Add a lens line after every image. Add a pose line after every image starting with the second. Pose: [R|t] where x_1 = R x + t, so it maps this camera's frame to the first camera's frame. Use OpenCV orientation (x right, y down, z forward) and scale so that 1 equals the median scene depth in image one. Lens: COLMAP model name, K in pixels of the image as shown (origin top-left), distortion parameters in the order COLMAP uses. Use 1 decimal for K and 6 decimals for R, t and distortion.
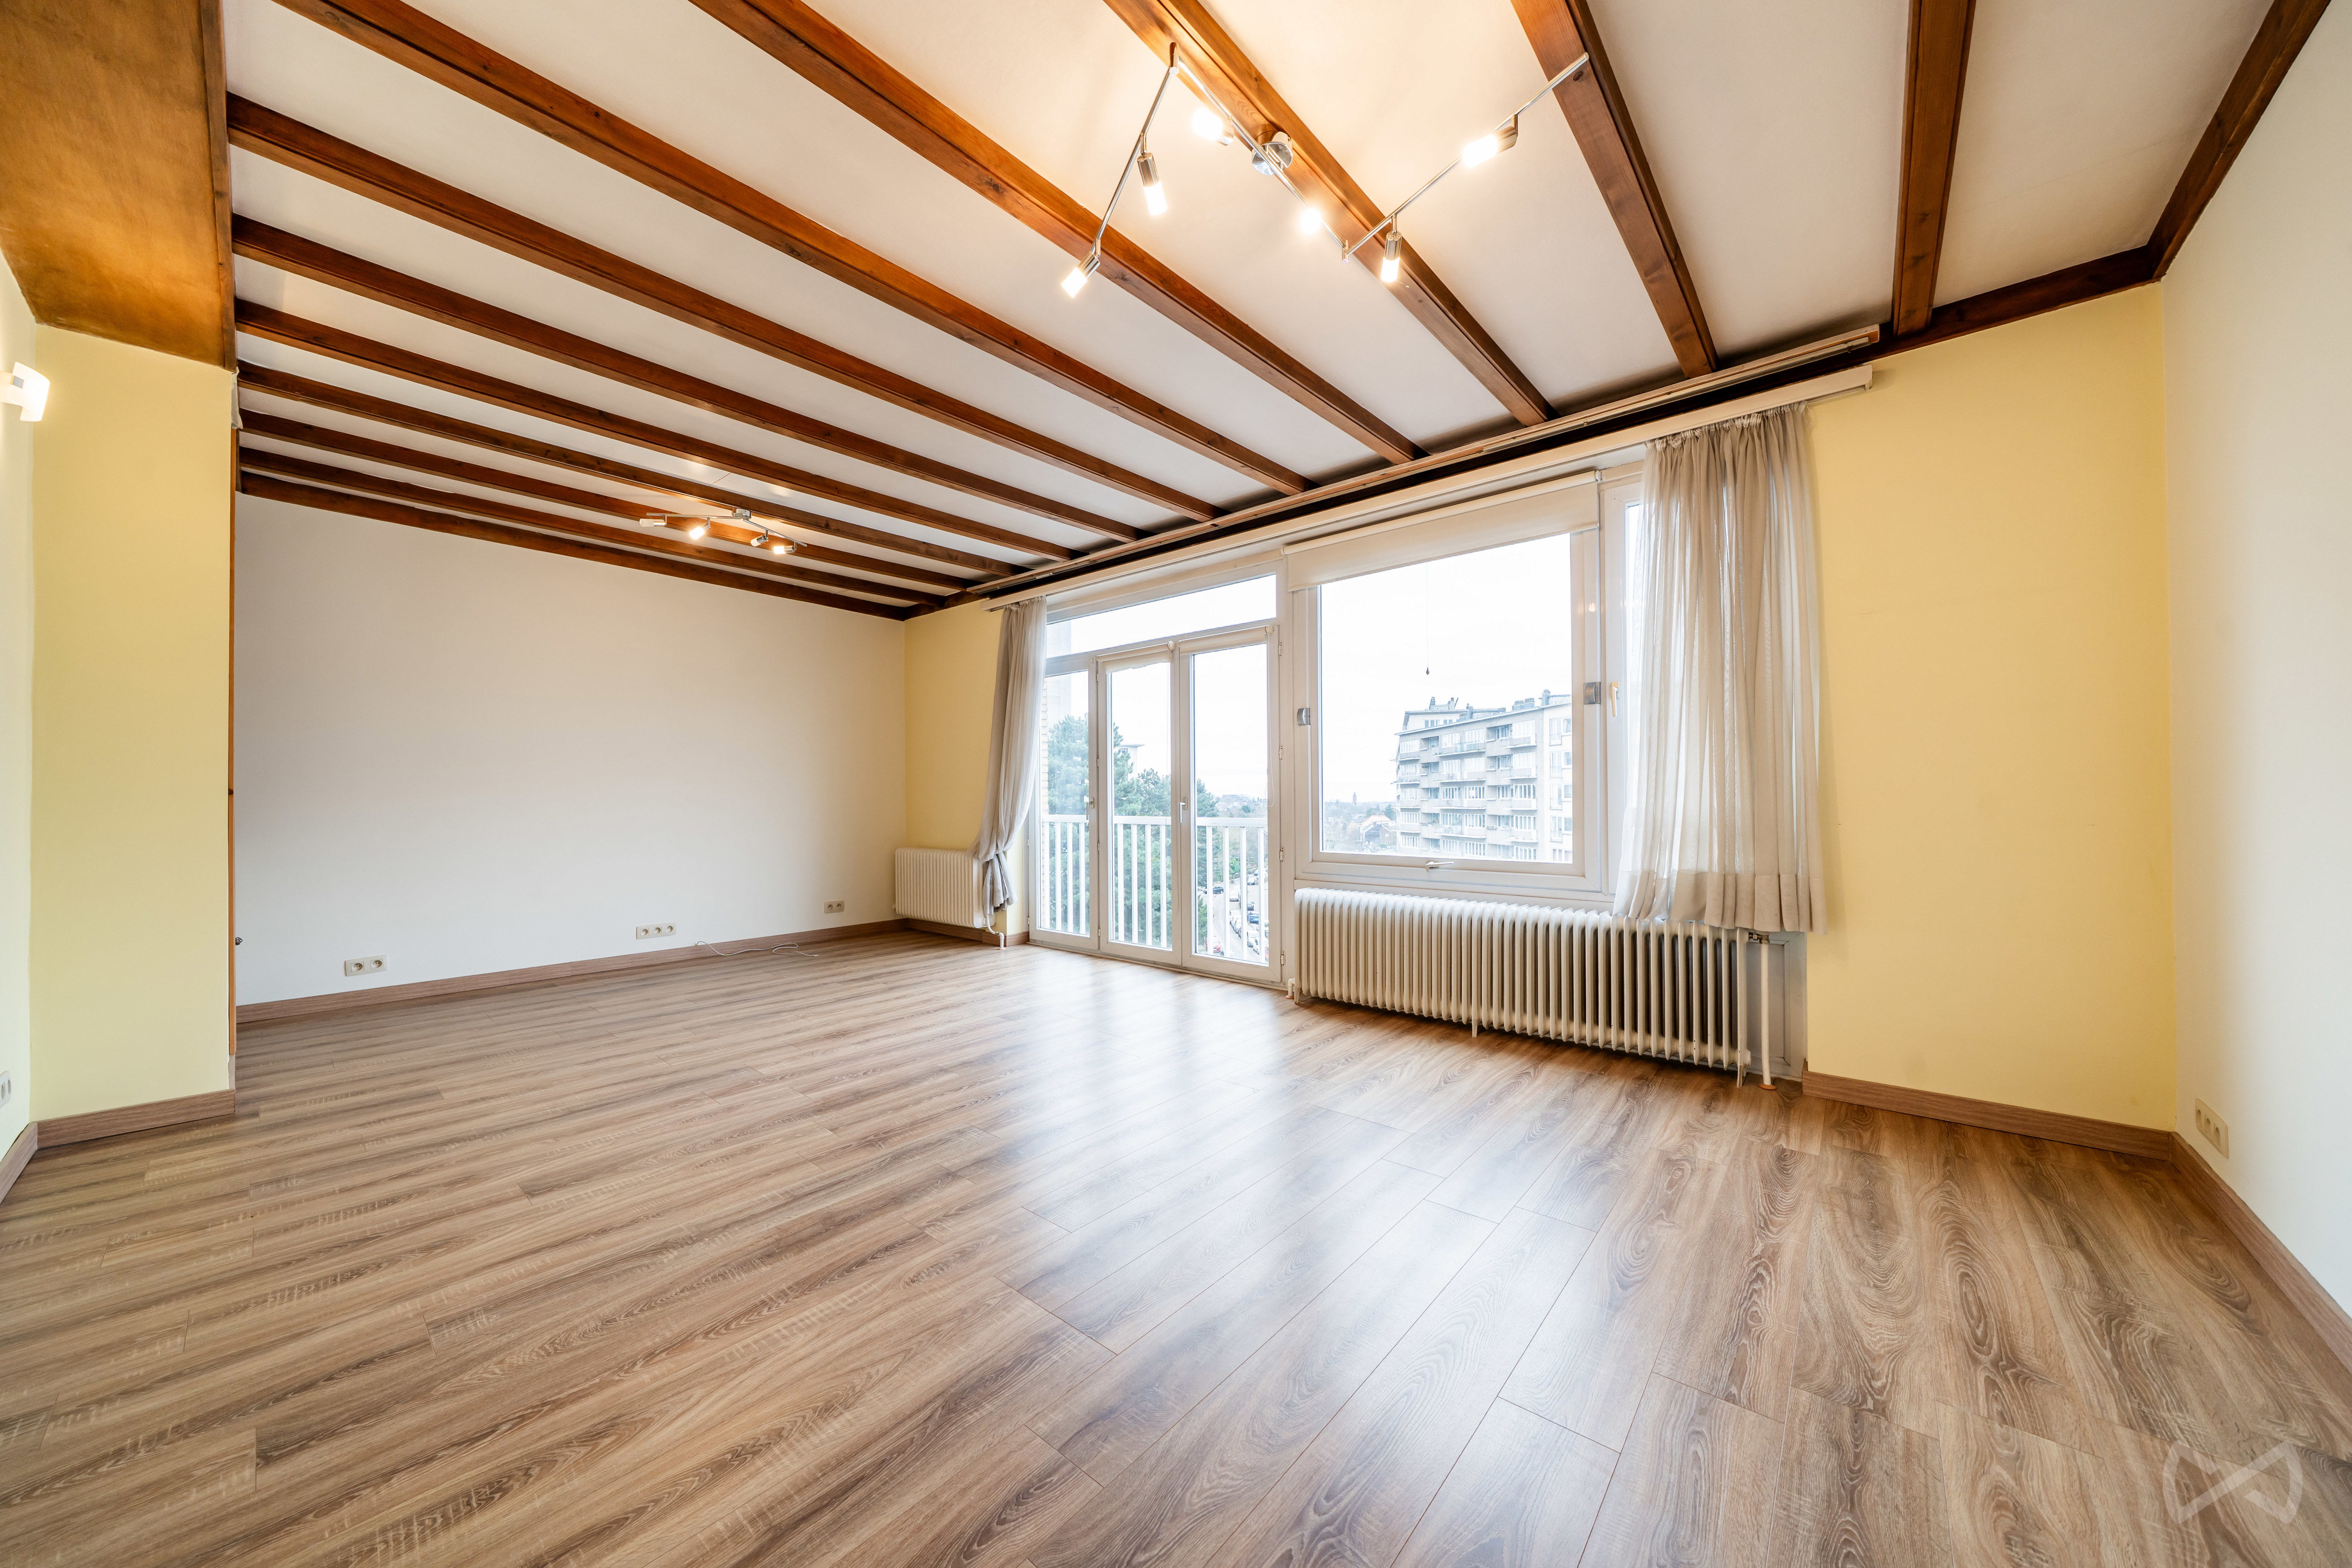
lens RADIAL K [[791.7, 0, 1182.4], [0, 791.7, 790.9], [0, 0, 1]] dist [-0.007411, -0.000020]
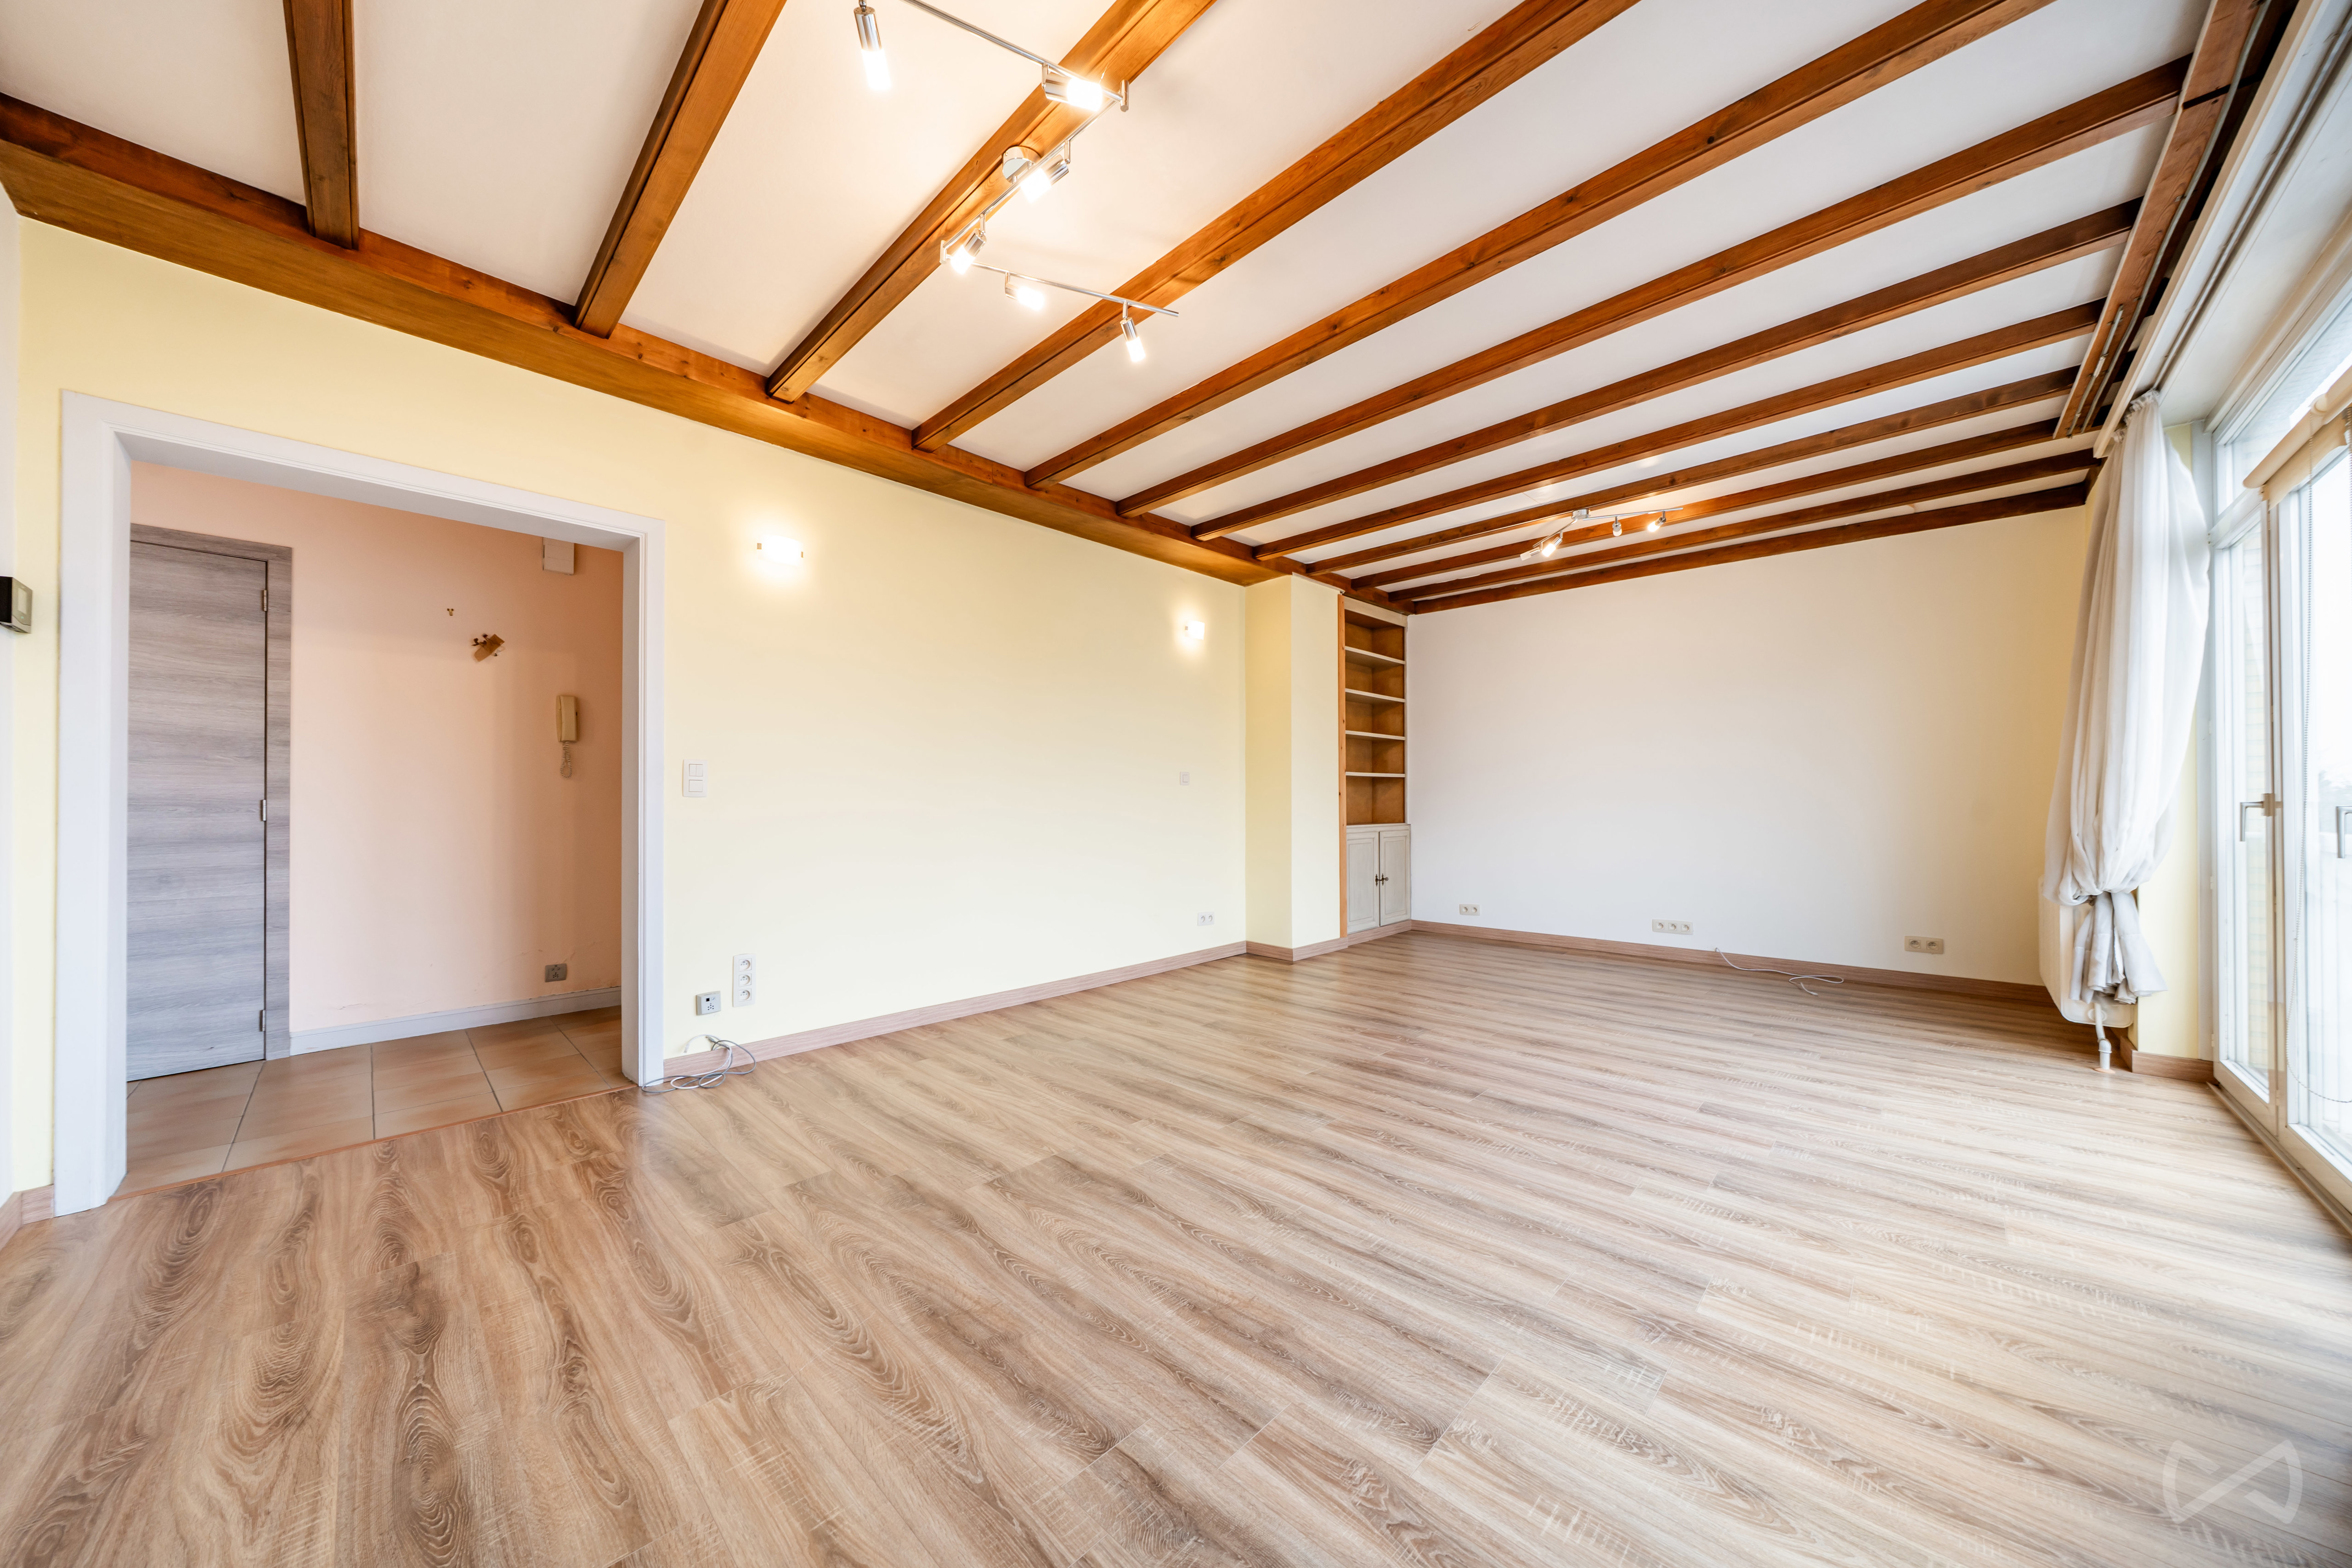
lens RADIAL K [[791.8, 0, 1171.1], [0, 791.8, 792.2], [0, 0, 1]] dist [-0.007411, -0.000020]
pose [[-0.065480, -0.006024, -0.997836, 0.695080], [0.014059, 0.999877, -0.006959, 0.006040], [0.997755, -0.014484, -0.065388, 0.778446]]
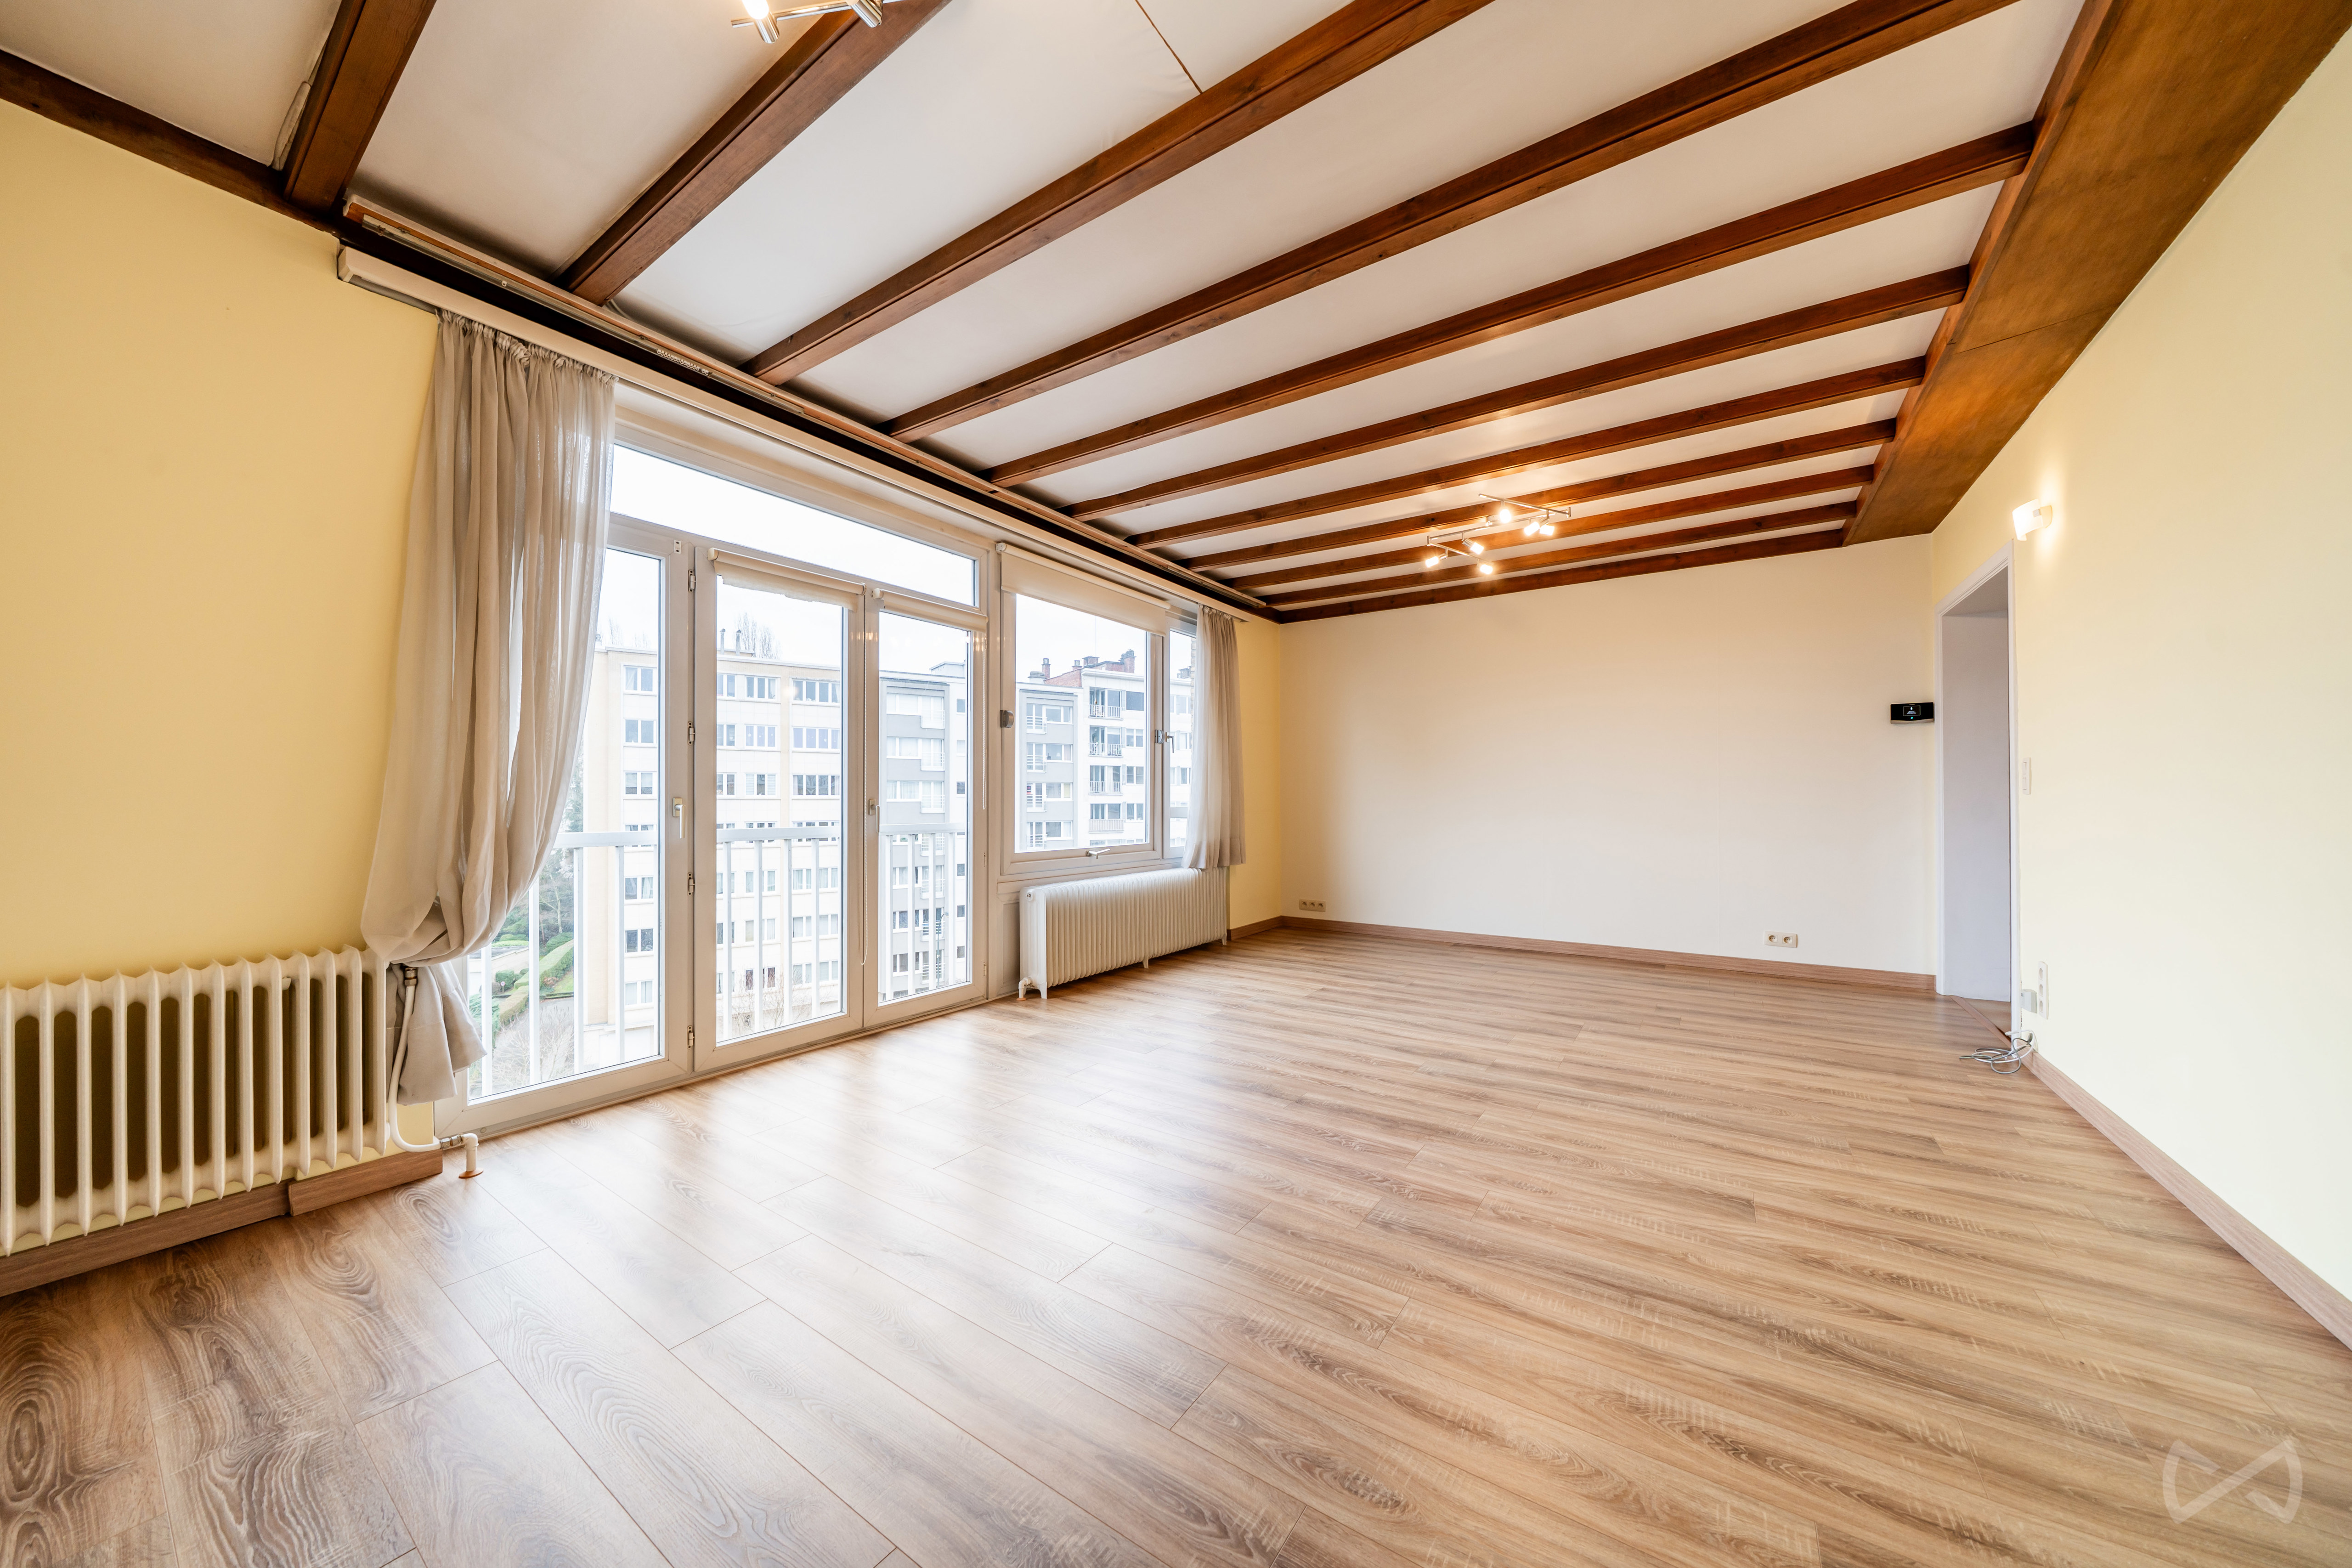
lens RADIAL K [[791.8, 0, 1157.2], [0, 791.8, 797.6], [0, 0, 1]] dist [-0.007411, -0.000020]
pose [[-0.087751, 0.008316, 0.996108, -1.296218], [-0.008088, 0.999926, -0.009060, 0.019495], [-0.996110, -0.008852, -0.087677, 1.356706]]
